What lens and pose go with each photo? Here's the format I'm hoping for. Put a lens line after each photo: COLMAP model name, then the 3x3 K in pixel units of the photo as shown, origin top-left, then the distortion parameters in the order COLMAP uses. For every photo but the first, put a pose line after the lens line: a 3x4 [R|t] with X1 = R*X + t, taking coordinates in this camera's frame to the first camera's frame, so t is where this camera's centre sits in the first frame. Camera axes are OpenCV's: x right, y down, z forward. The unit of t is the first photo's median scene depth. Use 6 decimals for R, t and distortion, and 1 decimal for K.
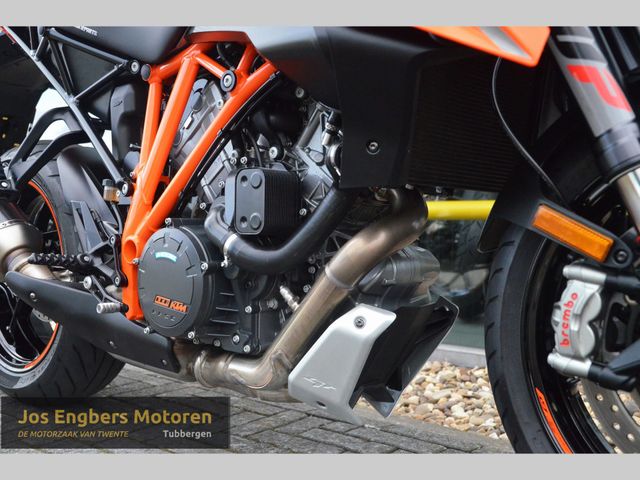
lens RADIAL K [[699.8, 0, 340.6], [0, 699.8, 241.1], [0, 0, 1]] dist [-0.011162, 0.020044]
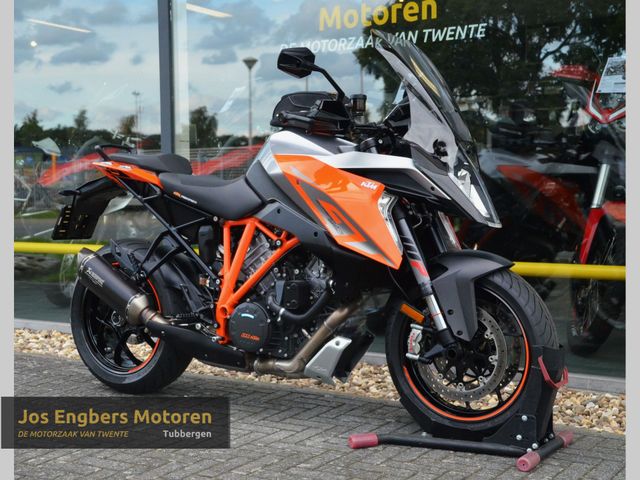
lens RADIAL K [[971.0, 0, 320.1], [0, 971.0, 249.8], [0, 0, 1]] dist [0.117996, 0.085871]
pose [[0.992182, -0.014092, 0.124003, -0.421131], [0.009363, 0.999209, 0.038637, -0.324929], [-0.124449, -0.037174, 0.991529, -2.238688]]
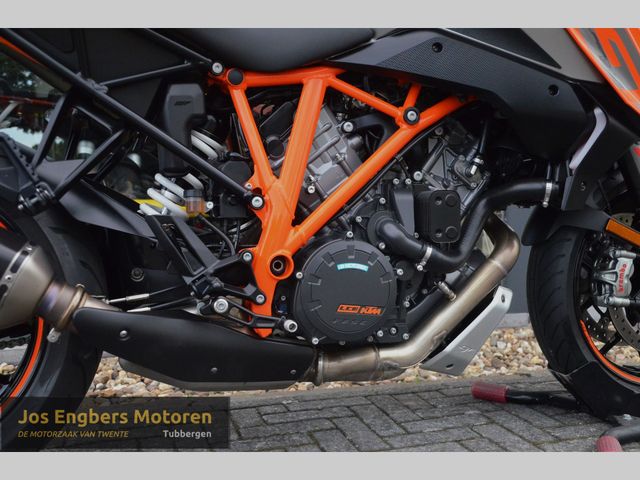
lens RADIAL K [[668.1, 0, 320.0], [0, 668.1, 240.0], [0, 0, 1]] dist [0.004957, 0.016070]
pose [[0.548762, -0.053085, 0.834292, -1.186666], [0.029486, 0.998590, 0.044144, -0.070312], [-0.835459, 0.000375, 0.549553, 0.491899]]
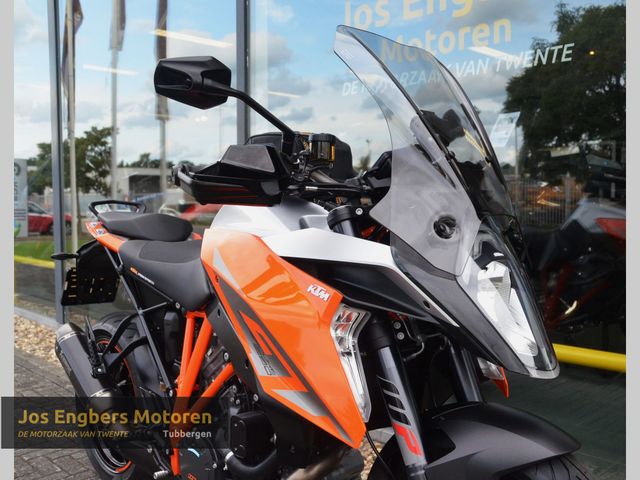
lens RADIAL K [[662.2, 0, 344.7], [0, 662.2, 256.9], [0, 0, 1]] dist [-0.051158, 0.003977]
pose [[0.995144, 0.007899, -0.098107, 0.250677], [-0.002830, 0.998658, 0.051707, -0.525335], [0.098384, -0.051178, 0.993832, -0.463440]]
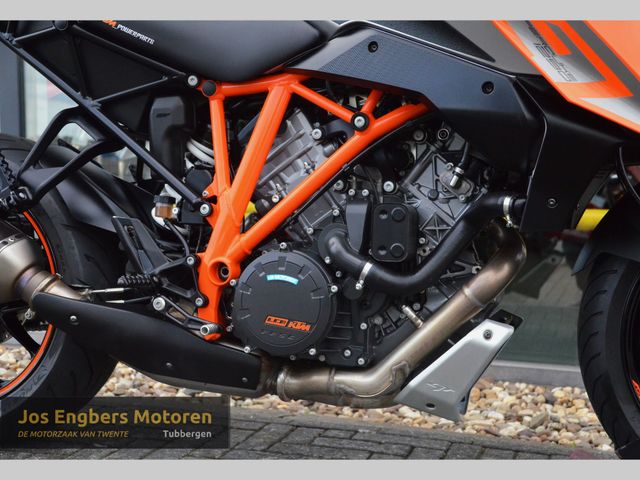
lens RADIAL K [[893.3, 0, 345.0], [0, 893.3, 251.6], [0, 0, 1]] dist [0.010473, 0.743111]
pose [[0.919940, -0.003255, 0.392046, -0.721580], [-0.012333, 0.999230, 0.037236, -0.074482], [-0.391866, -0.039090, 0.919192, -0.292819]]
